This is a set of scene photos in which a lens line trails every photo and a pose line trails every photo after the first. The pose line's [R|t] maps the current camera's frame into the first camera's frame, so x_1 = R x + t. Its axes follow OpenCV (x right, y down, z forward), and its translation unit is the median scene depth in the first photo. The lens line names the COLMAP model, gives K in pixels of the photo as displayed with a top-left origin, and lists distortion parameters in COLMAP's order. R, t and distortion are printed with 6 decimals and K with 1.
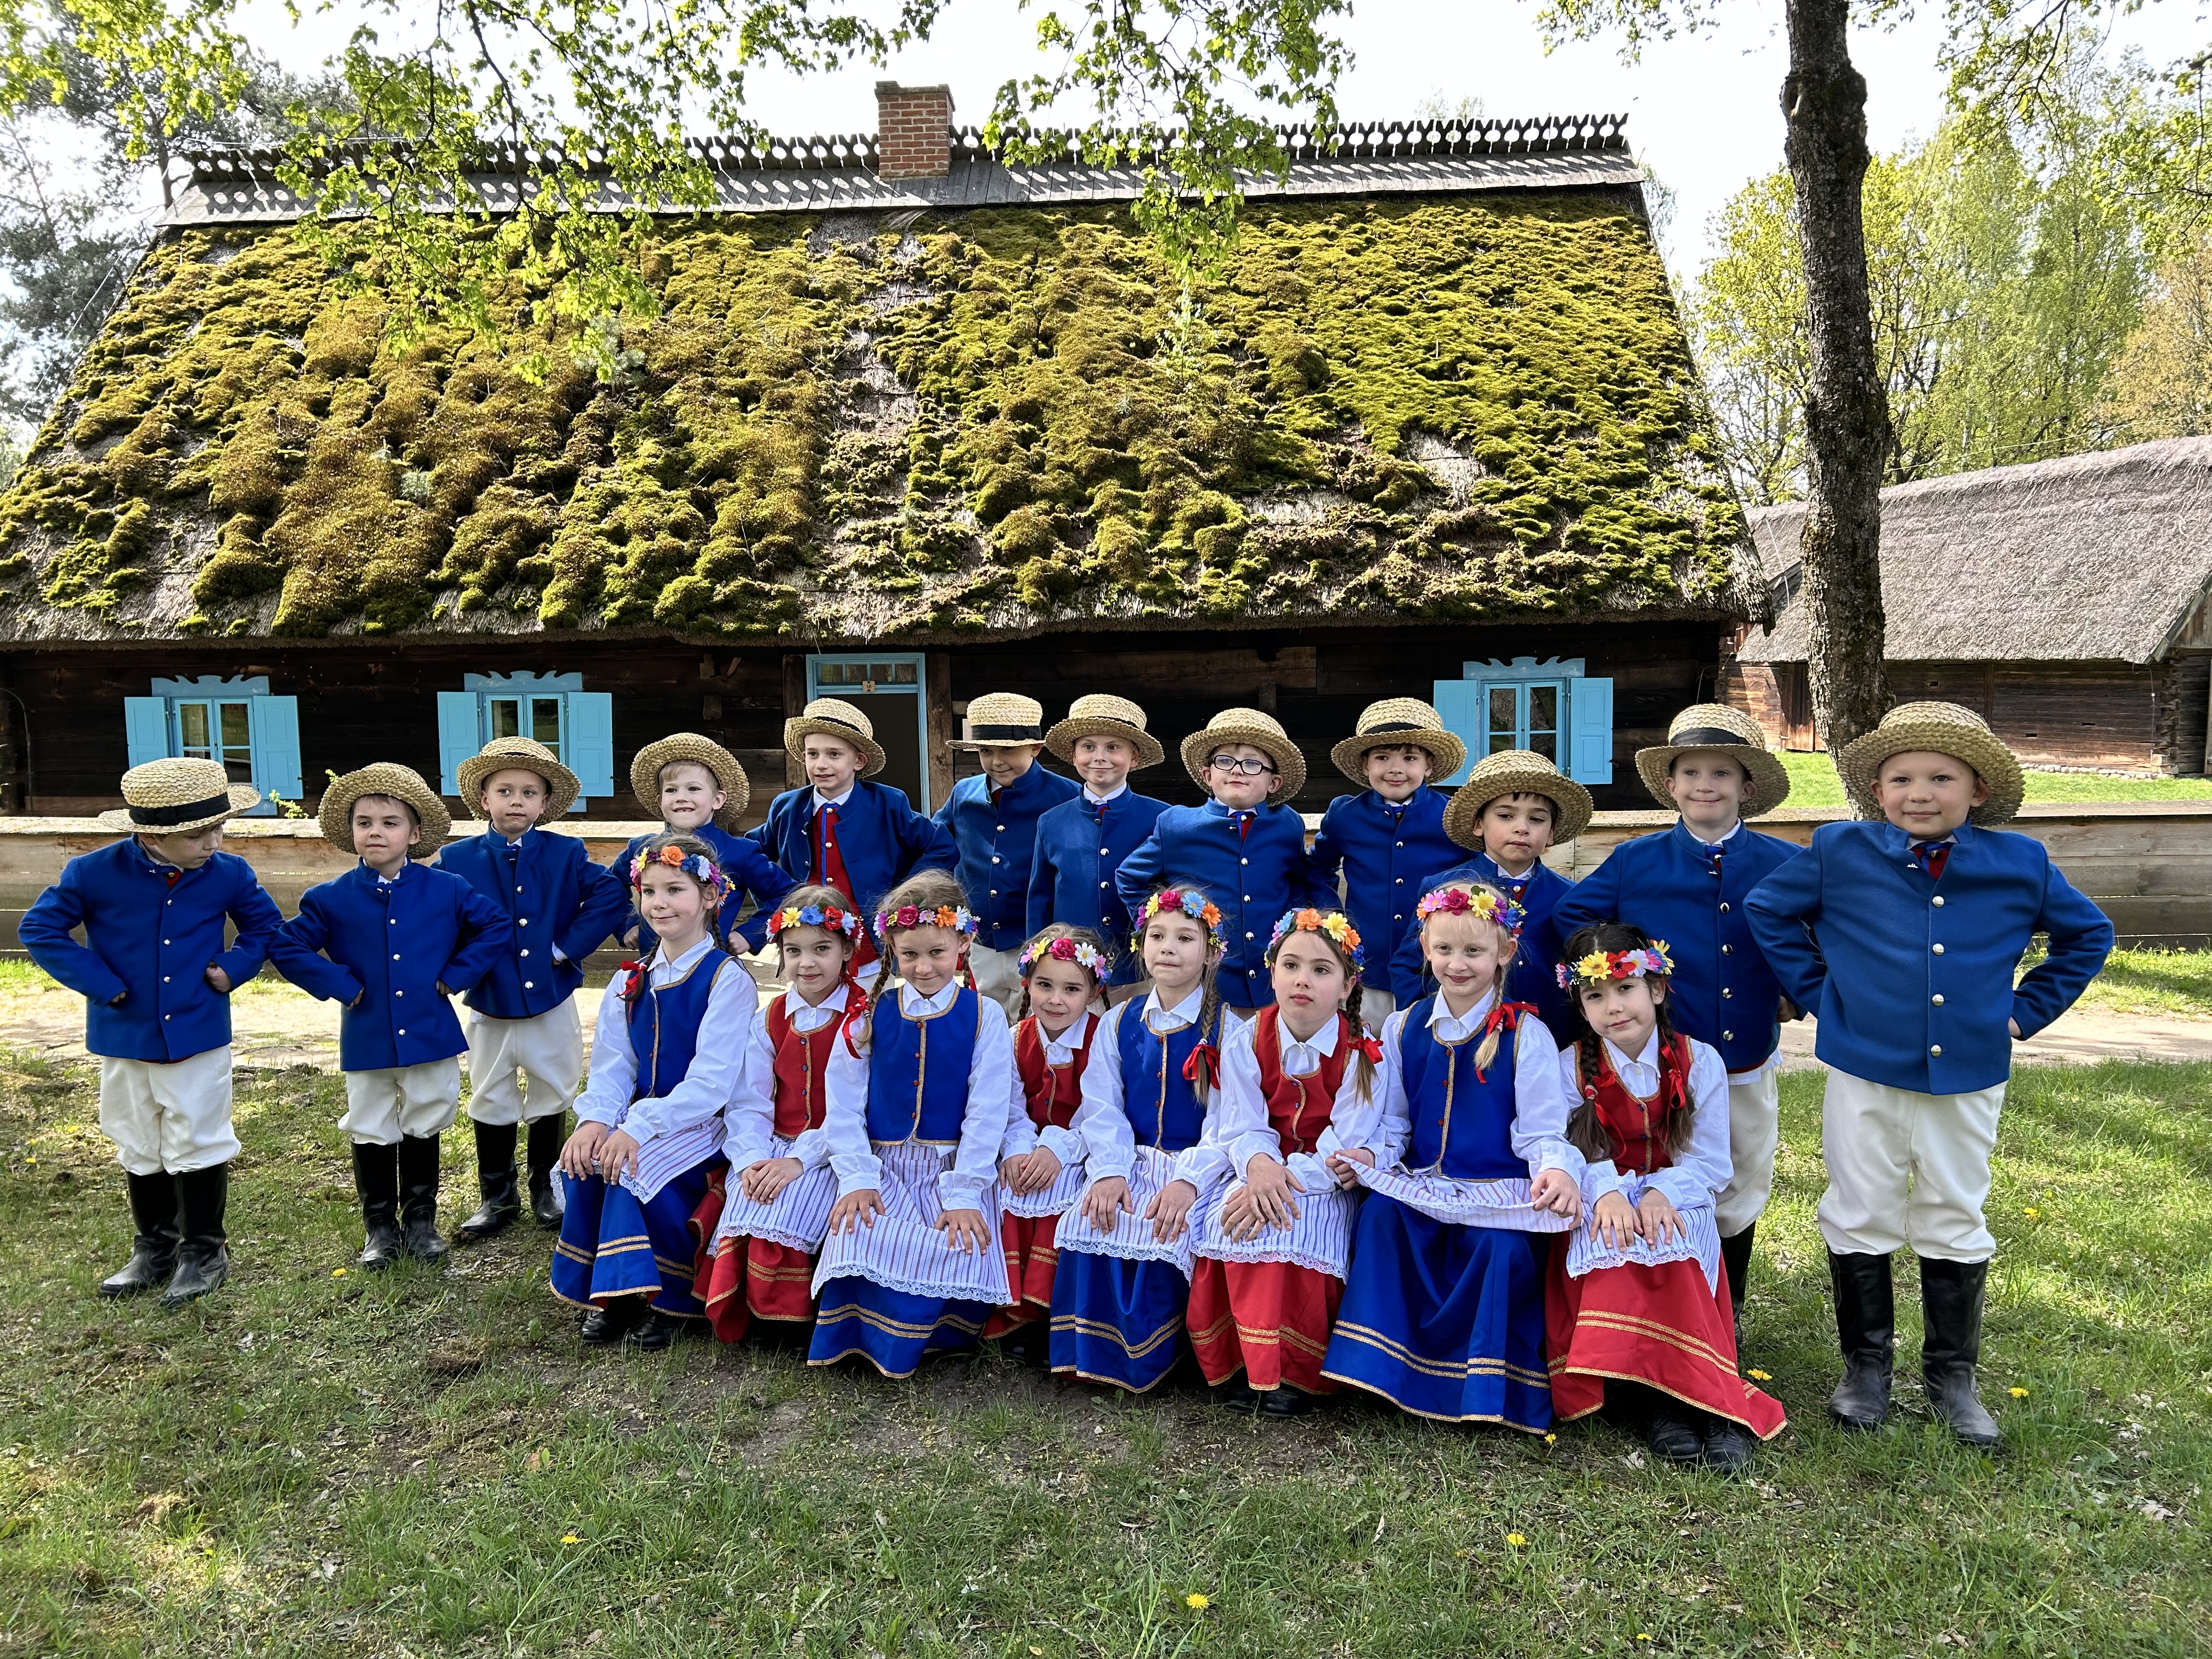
lens RADIAL K [[1656.5, 0, 1128.5], [0, 1656.5, 821.2], [0, 0, 1]] dist [0.062008, -0.060883]
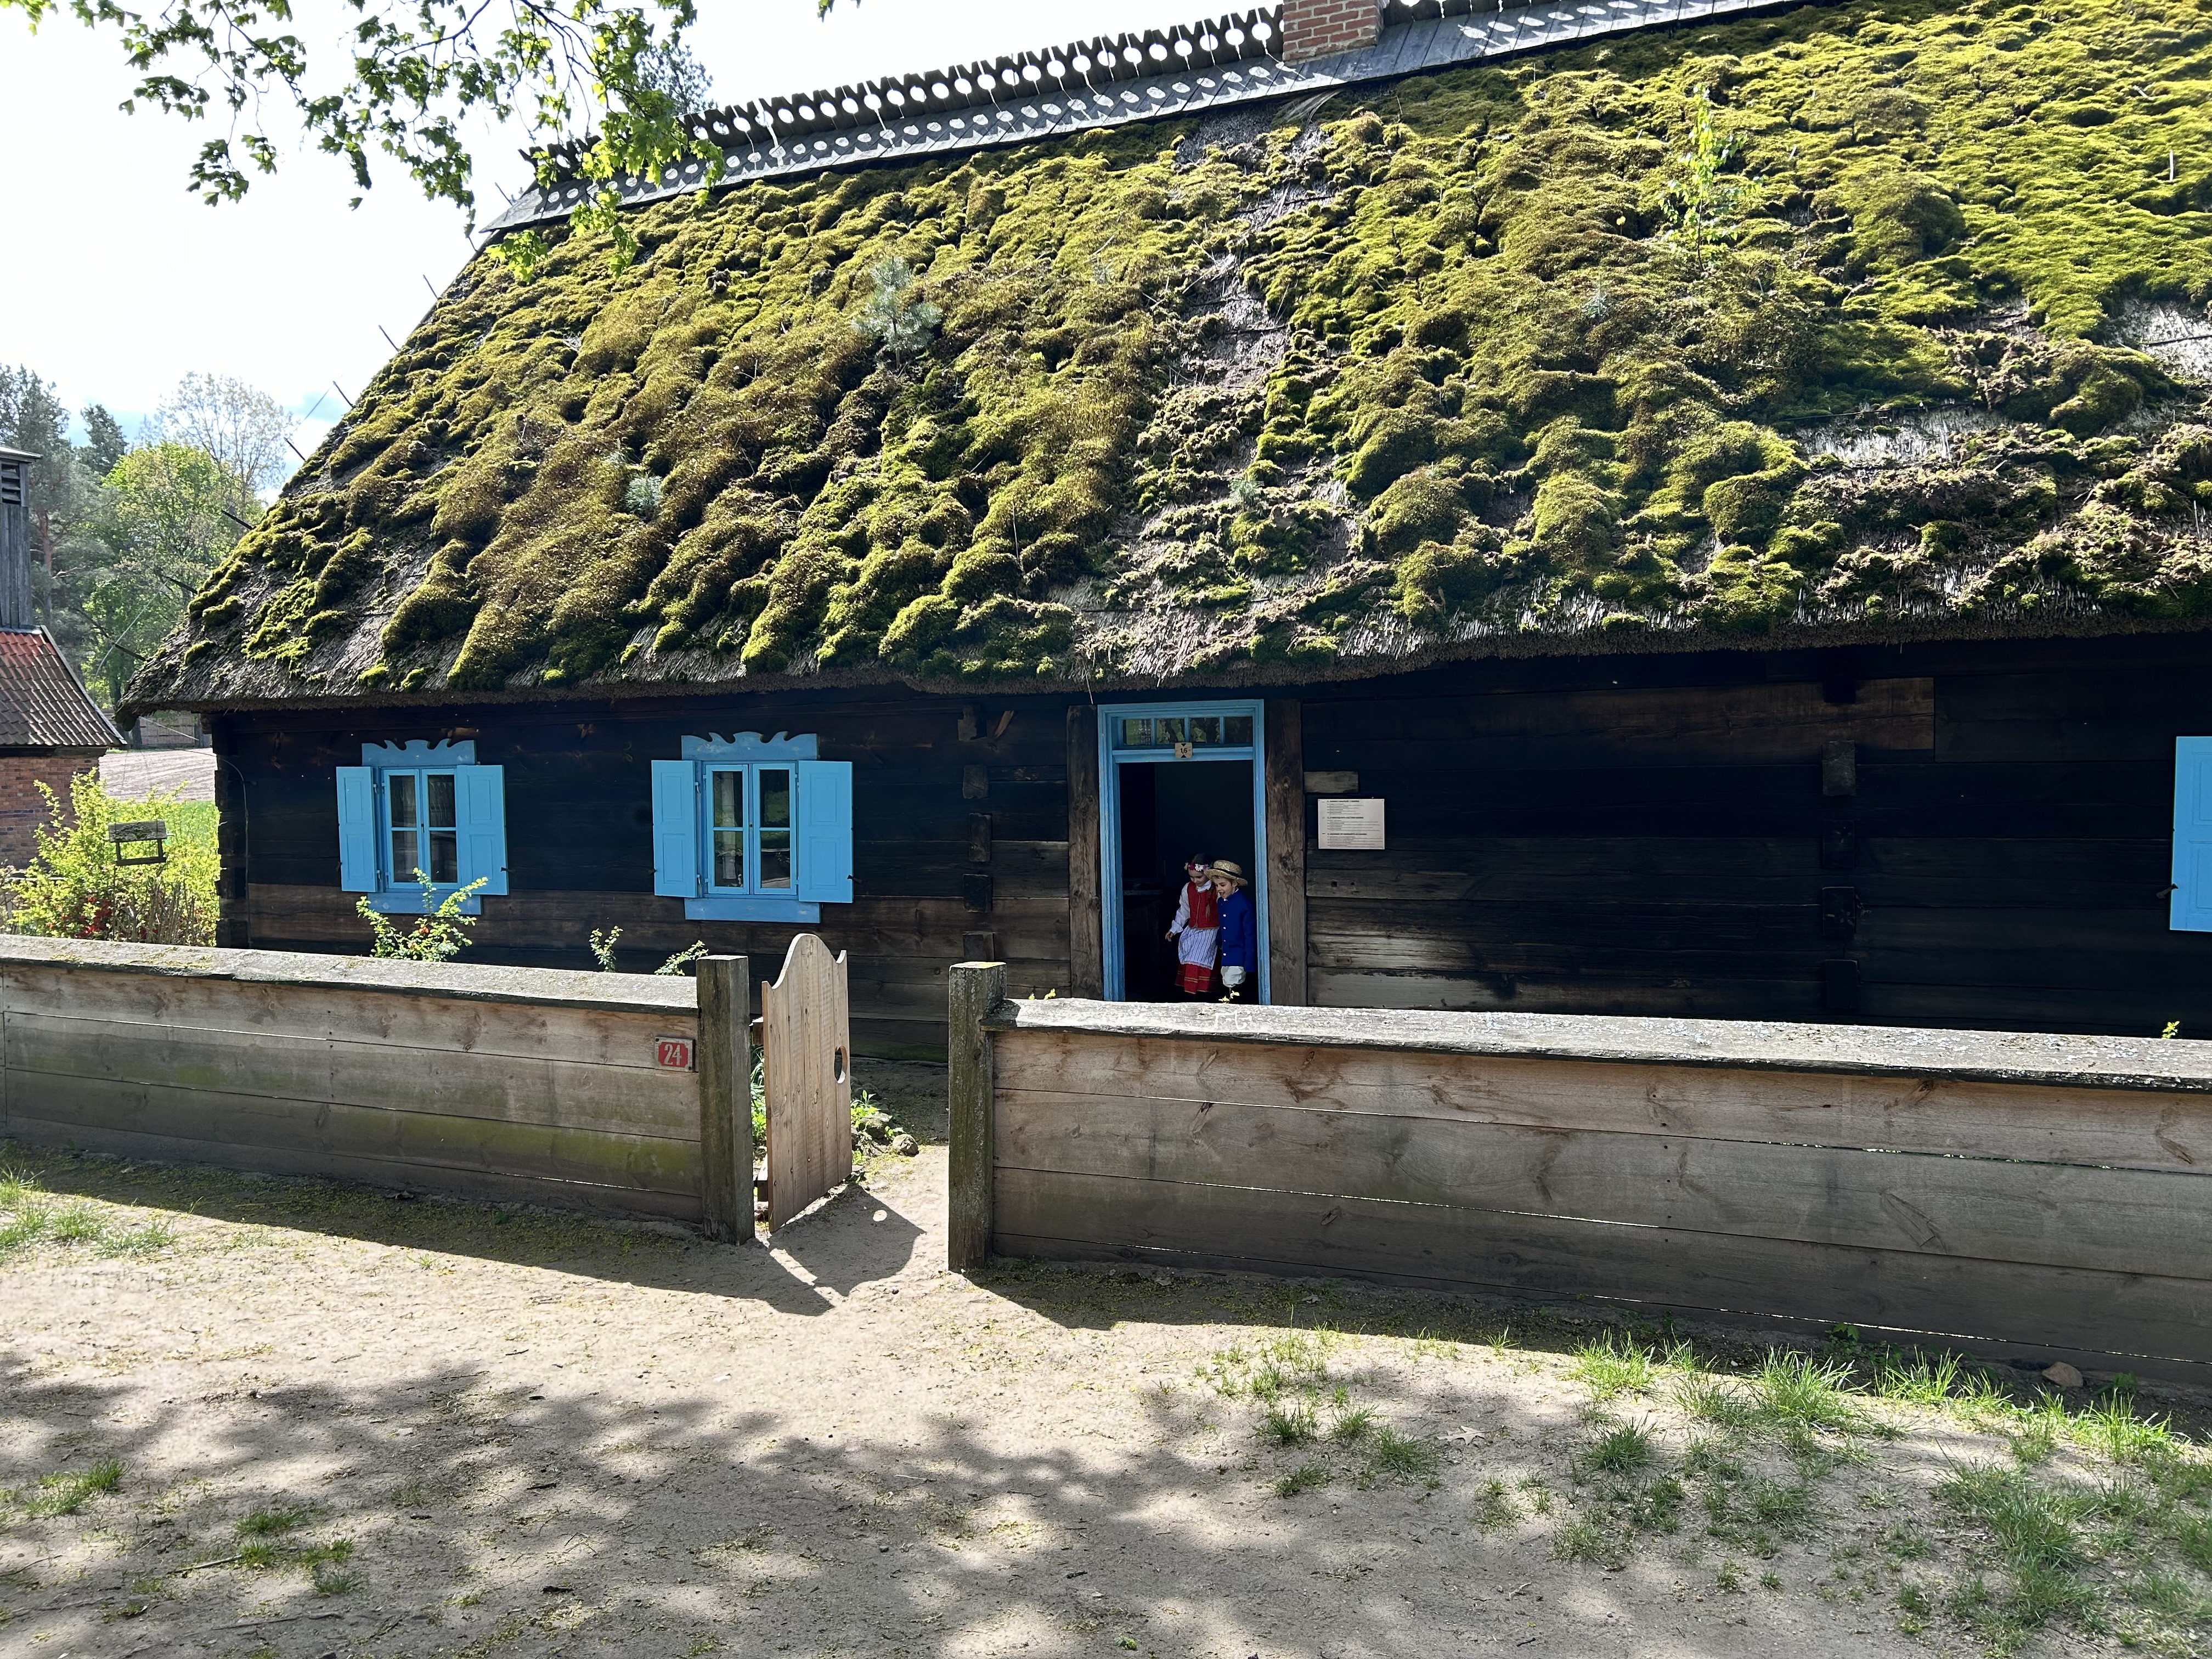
lens RADIAL K [[1656.5, 0, 1115.4], [0, 1656.5, 834.4], [0, 0, 1]] dist [0.062008, -0.060883]
pose [[0.941915, 0.014305, -0.335547, 0.041458], [-0.024367, 0.999370, -0.025796, -0.028922], [0.334966, 0.032474, 0.941670, 0.353928]]
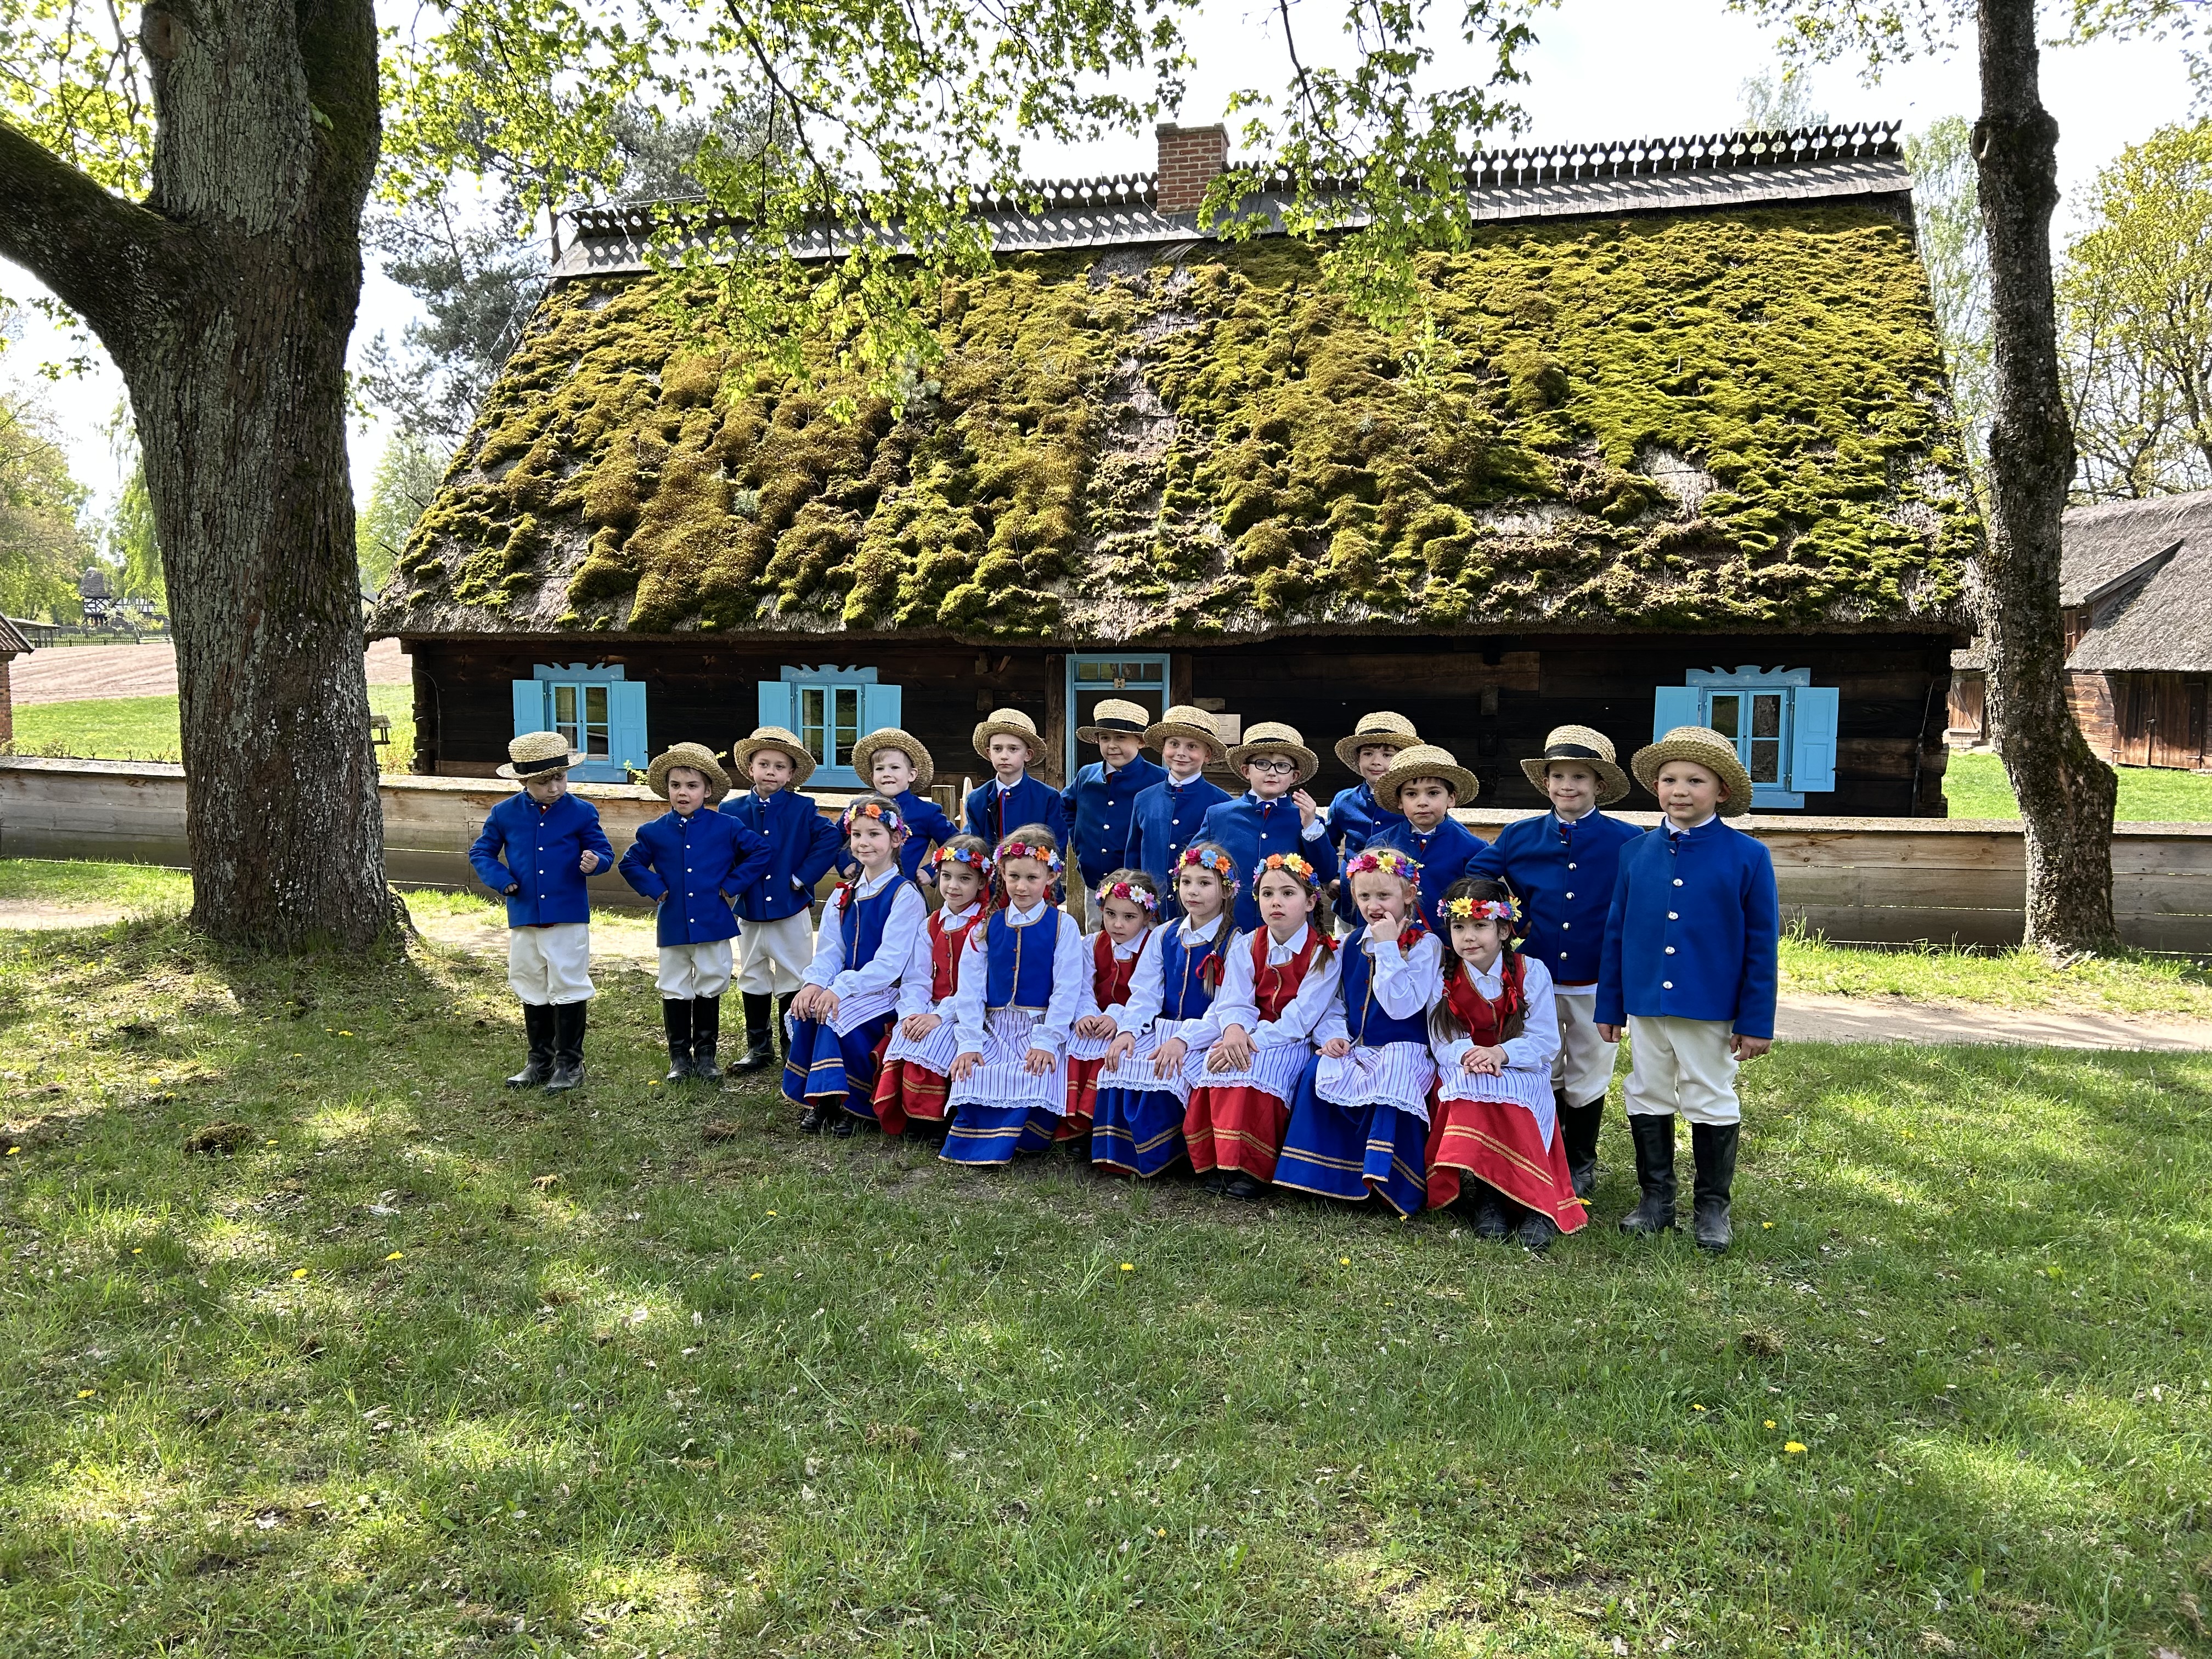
lens RADIAL K [[1656.5, 0, 1103.7], [0, 1656.5, 828.6], [0, 0, 1]] dist [0.062008, -0.060883]
pose [[0.981065, 0.035930, -0.190319, 0.045809], [-0.034211, 0.999339, 0.012309, 0.002764], [0.190635, -0.005565, 0.981645, -0.087959]]
